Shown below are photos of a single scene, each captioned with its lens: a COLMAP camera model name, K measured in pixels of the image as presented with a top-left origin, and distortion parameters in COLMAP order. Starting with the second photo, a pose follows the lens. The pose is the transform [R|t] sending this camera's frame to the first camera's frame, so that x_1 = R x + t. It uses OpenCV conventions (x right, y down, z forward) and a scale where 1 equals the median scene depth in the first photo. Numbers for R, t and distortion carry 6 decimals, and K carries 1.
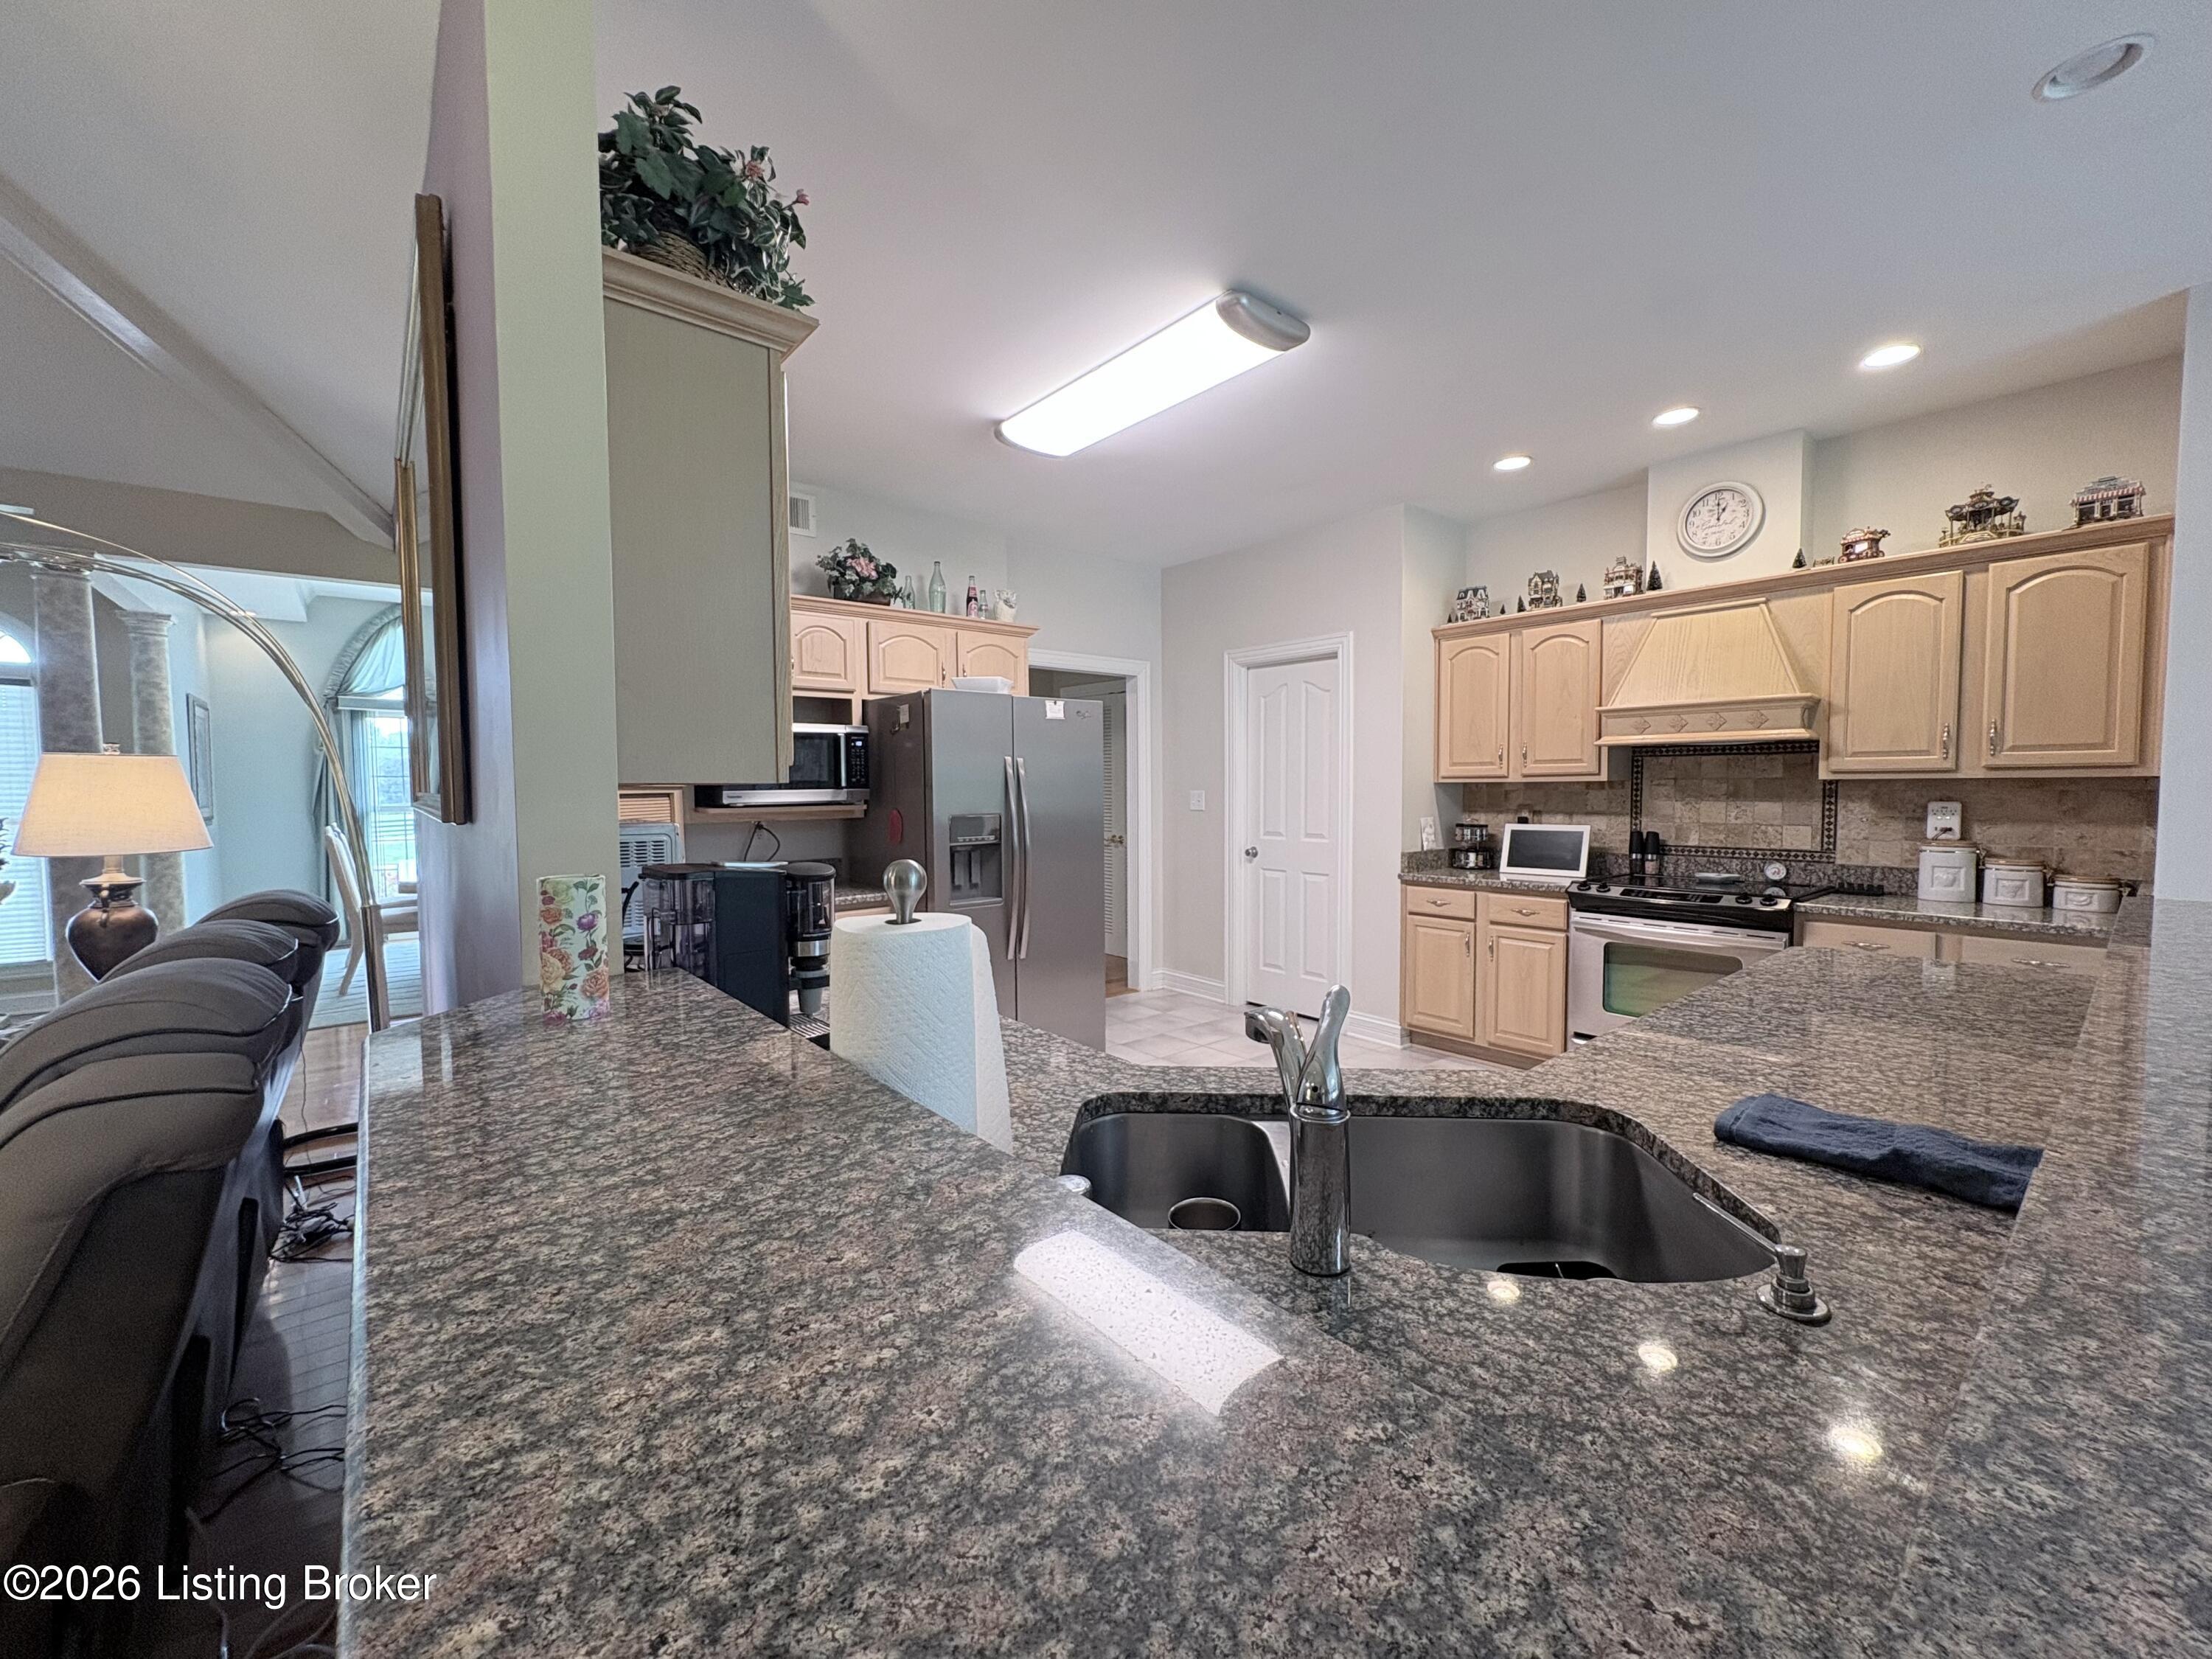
lens RADIAL K [[880.0, 0, 1111.3], [0, 880.0, 826.7], [0, 0, 1]] dist [-0.001057, 0.000269]
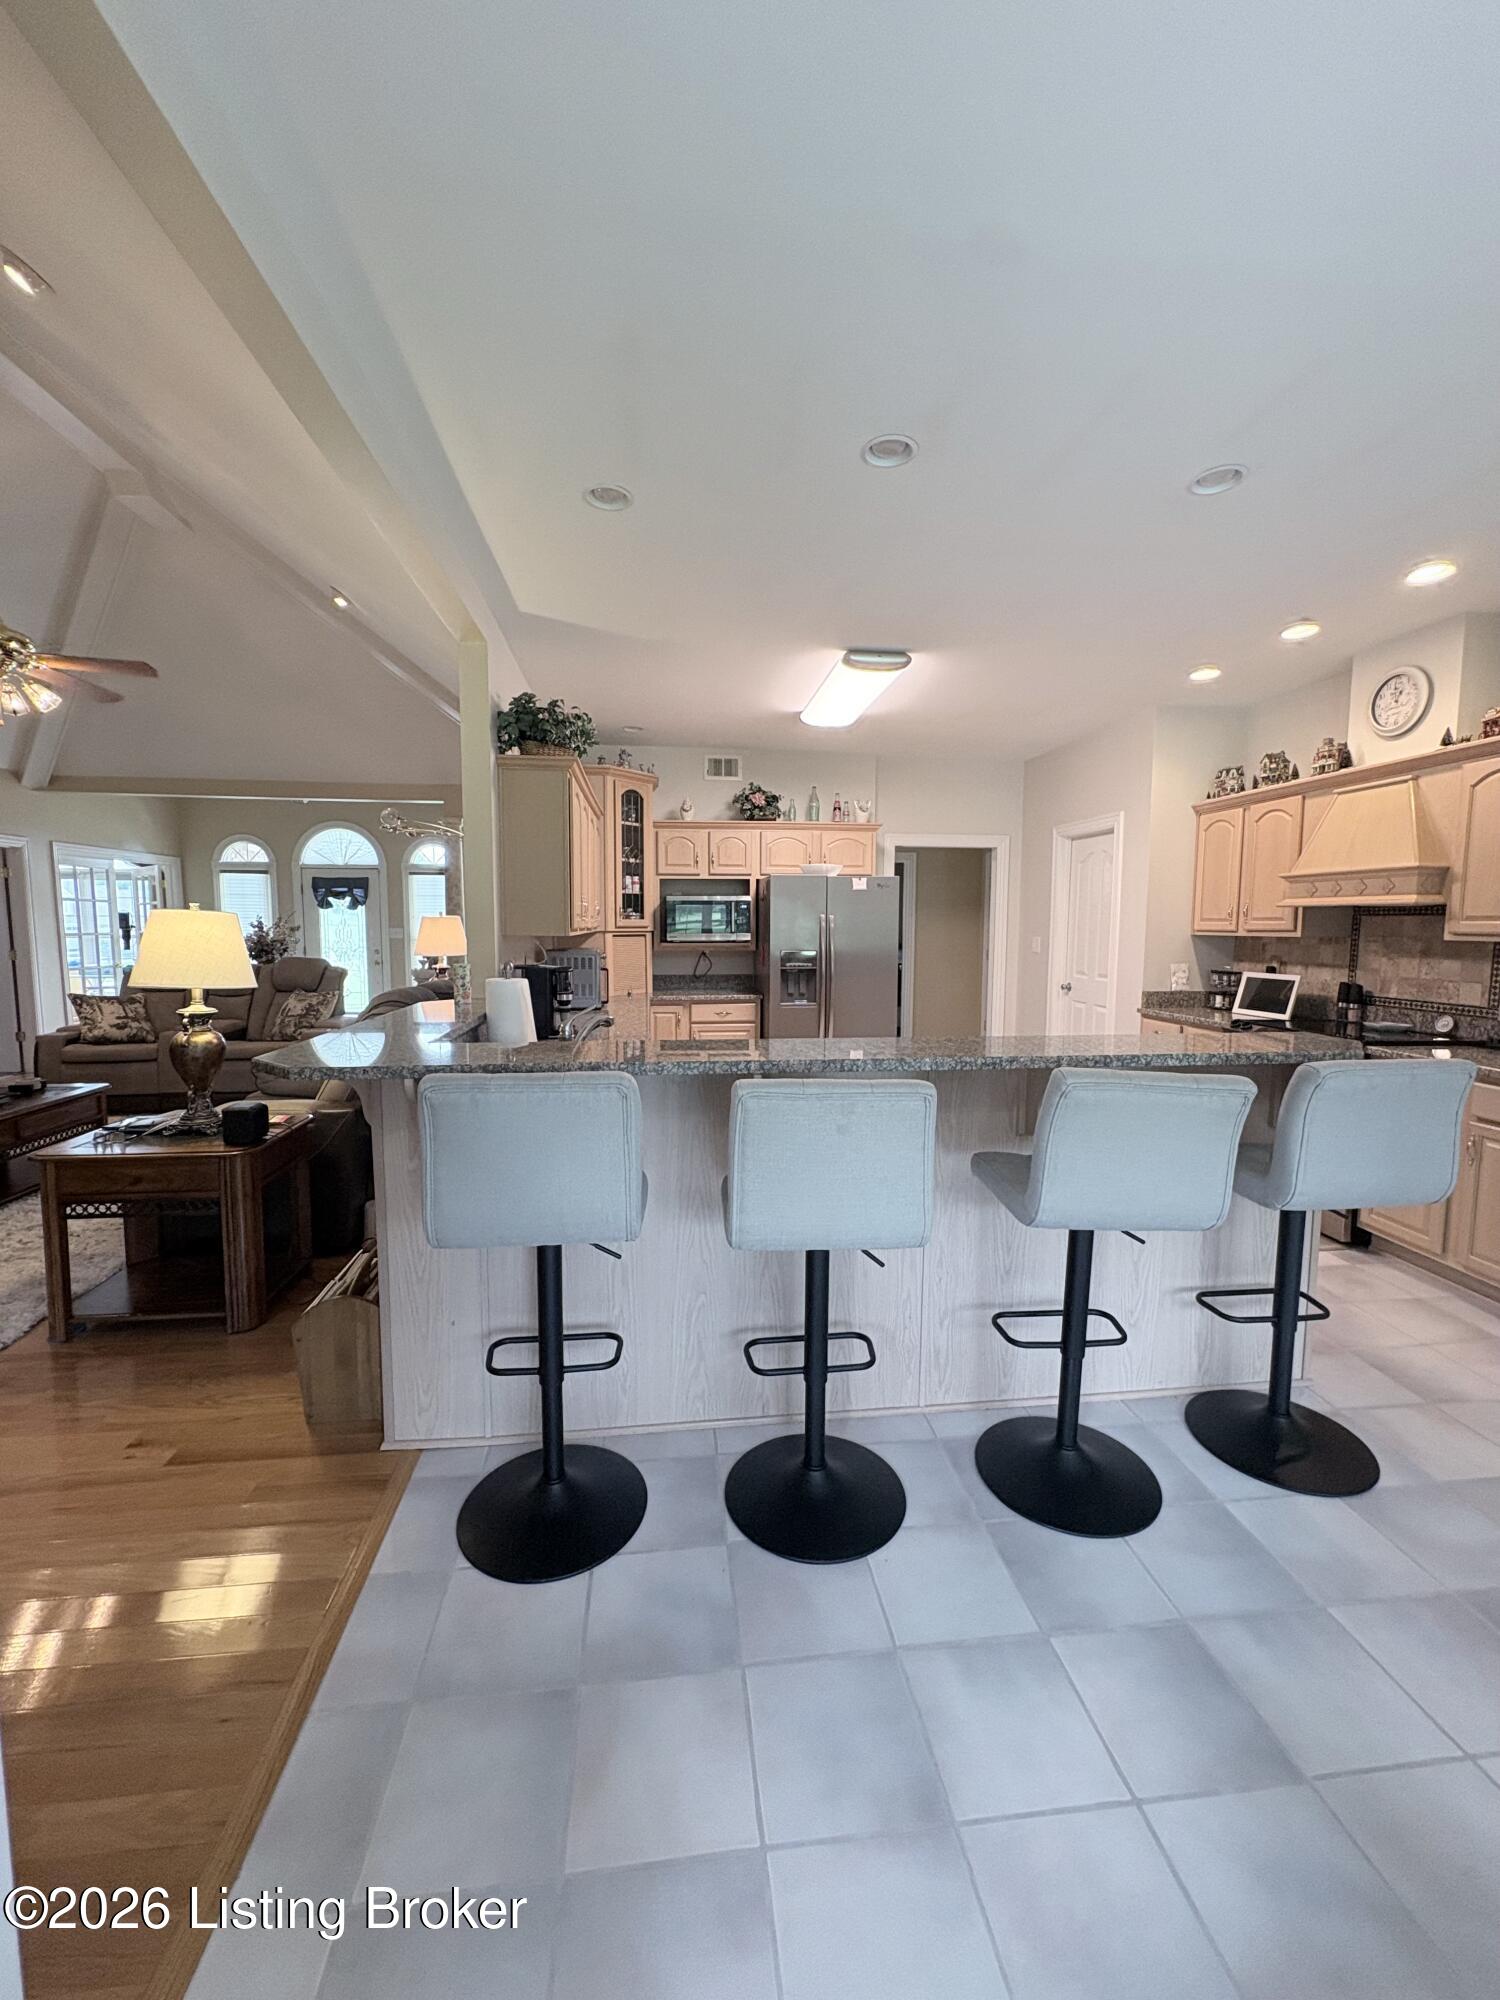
lens RADIAL K [[795.6, 0, 747.7], [0, 795.6, 993.1], [0, 0, 1]] dist [-0.001057, 0.000269]
pose [[0.835402, 0.057861, -0.546585, 0.615028], [-0.034616, 0.998008, 0.052742, -0.010357], [0.548548, -0.025141, 0.835741, -0.307348]]
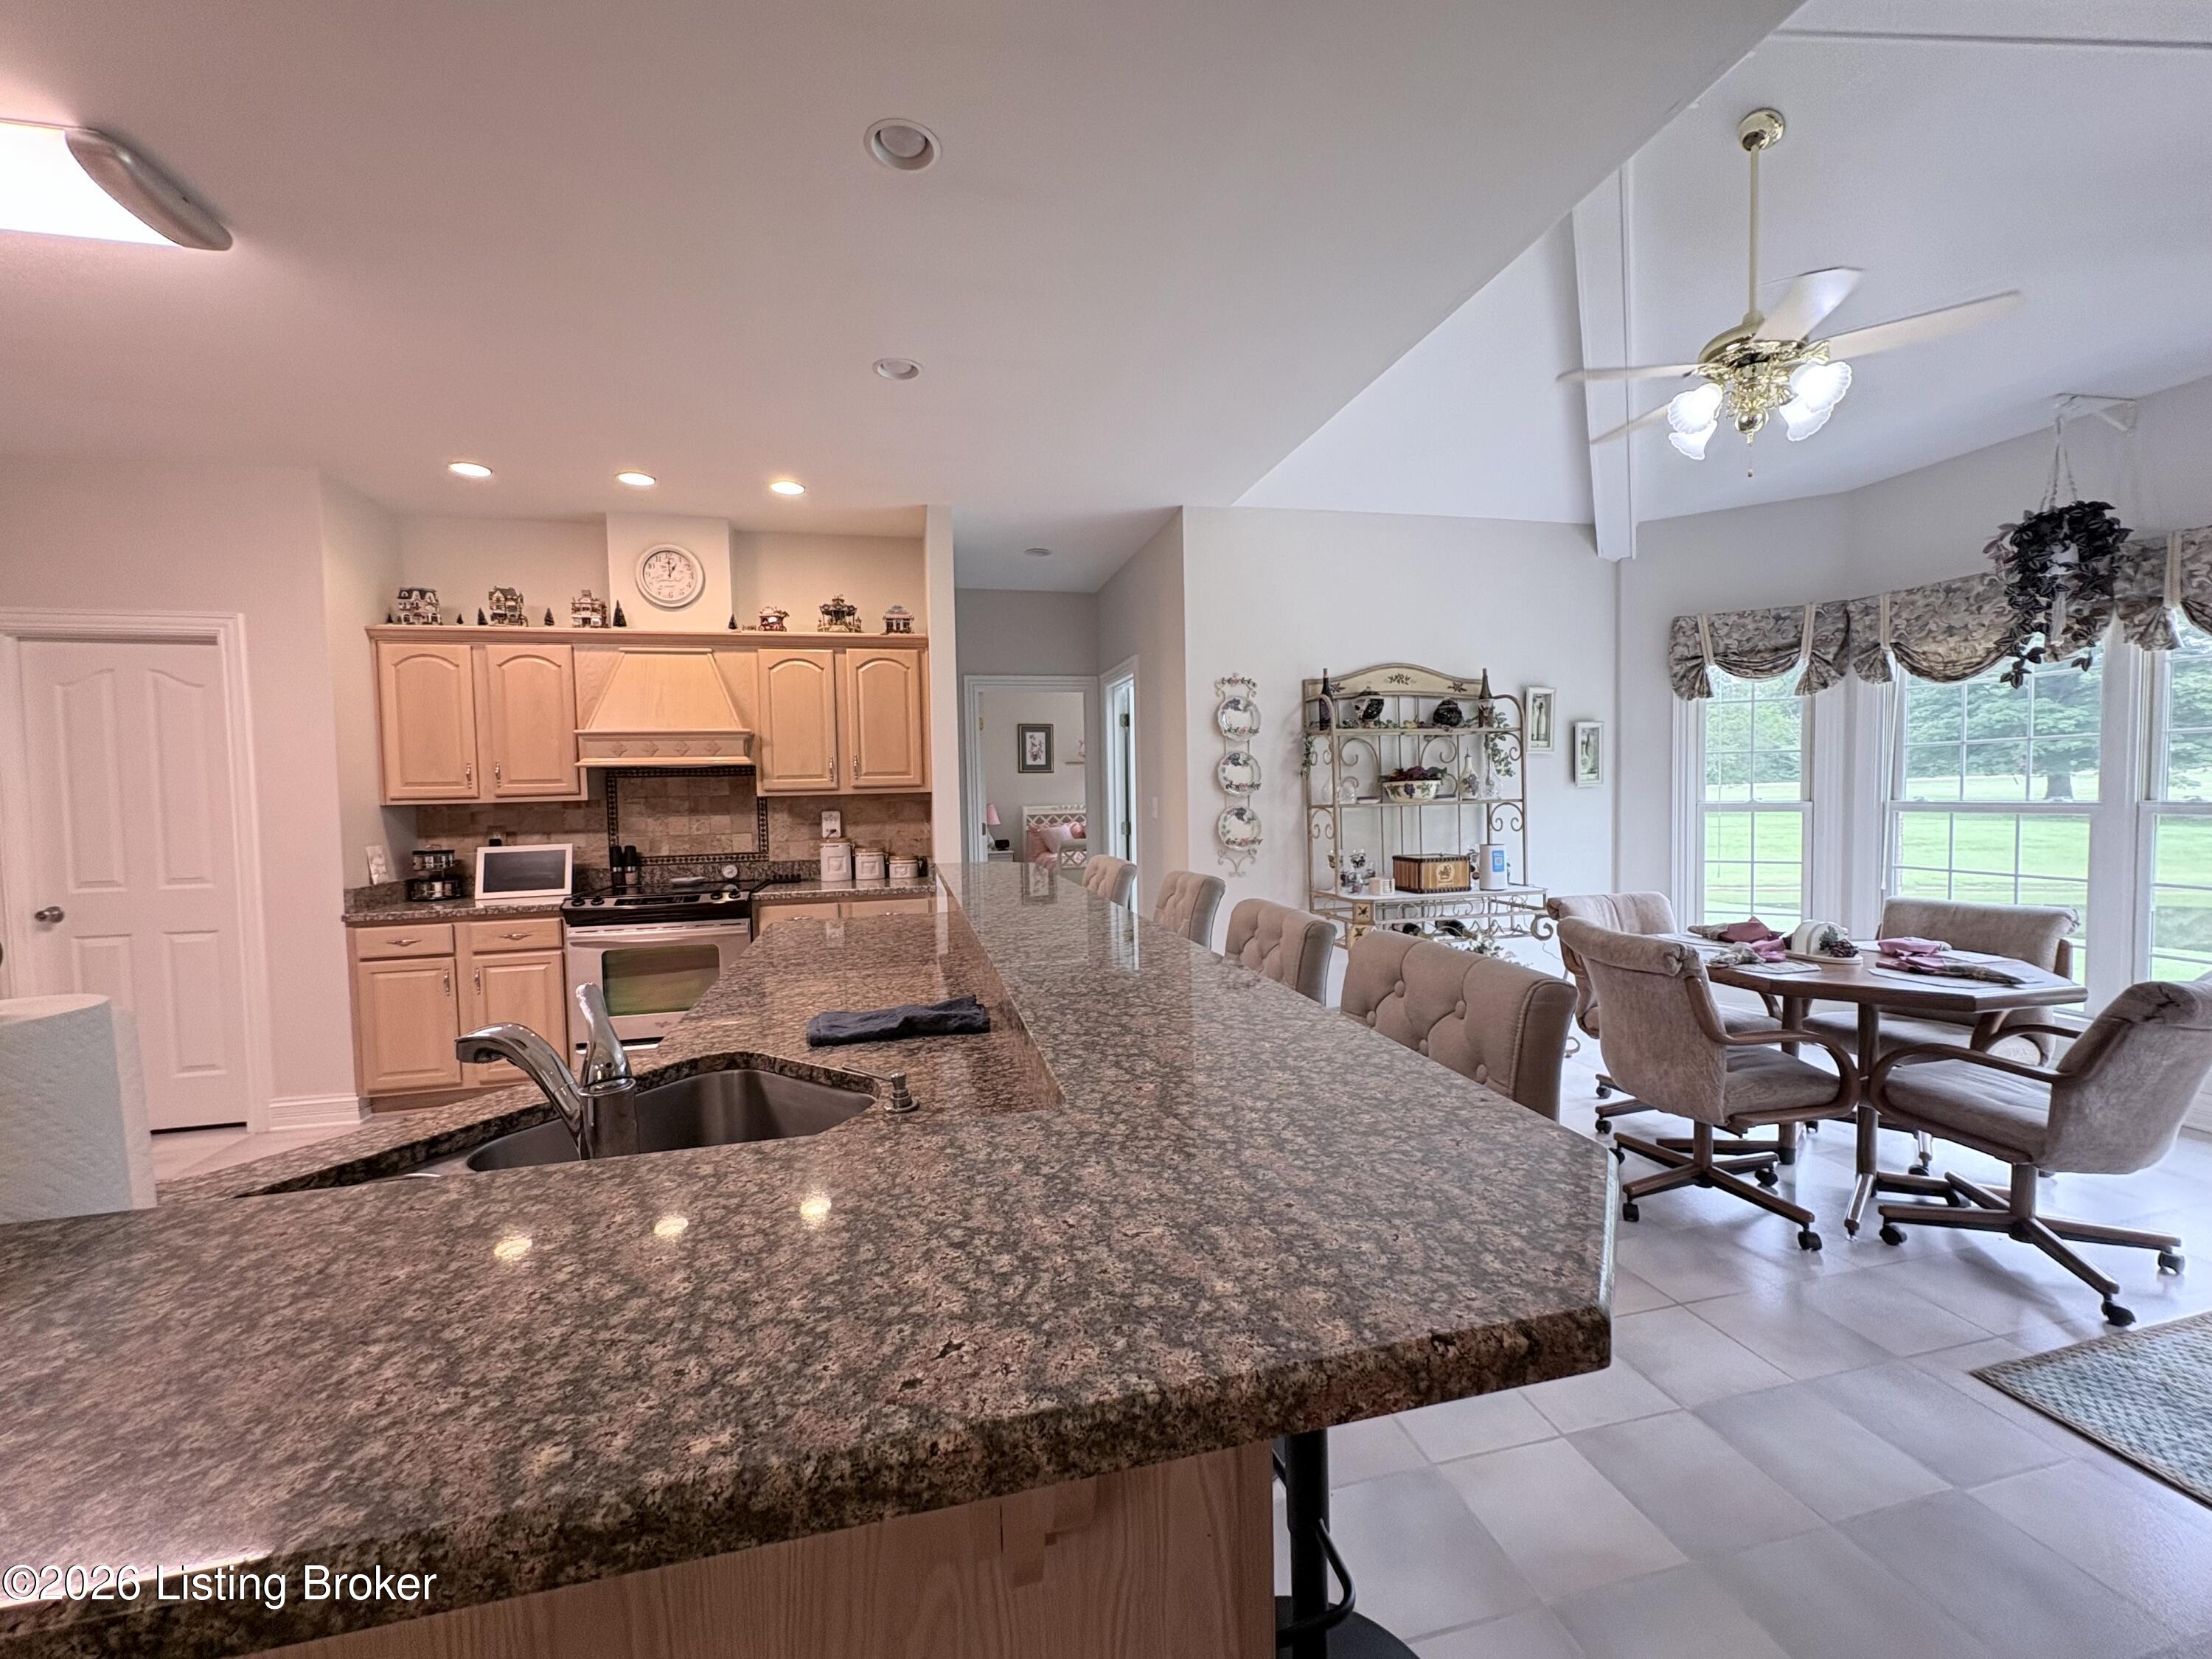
lens RADIAL K [[880.0, 0, 1107.6], [0, 880.0, 827.2], [0, 0, 1]] dist [-0.001057, 0.000269]
pose [[0.445252, -0.042106, 0.894415, -0.118675], [0.061281, 0.997985, 0.016476, 0.001160], [-0.893306, 0.047475, 0.446935, -0.029780]]
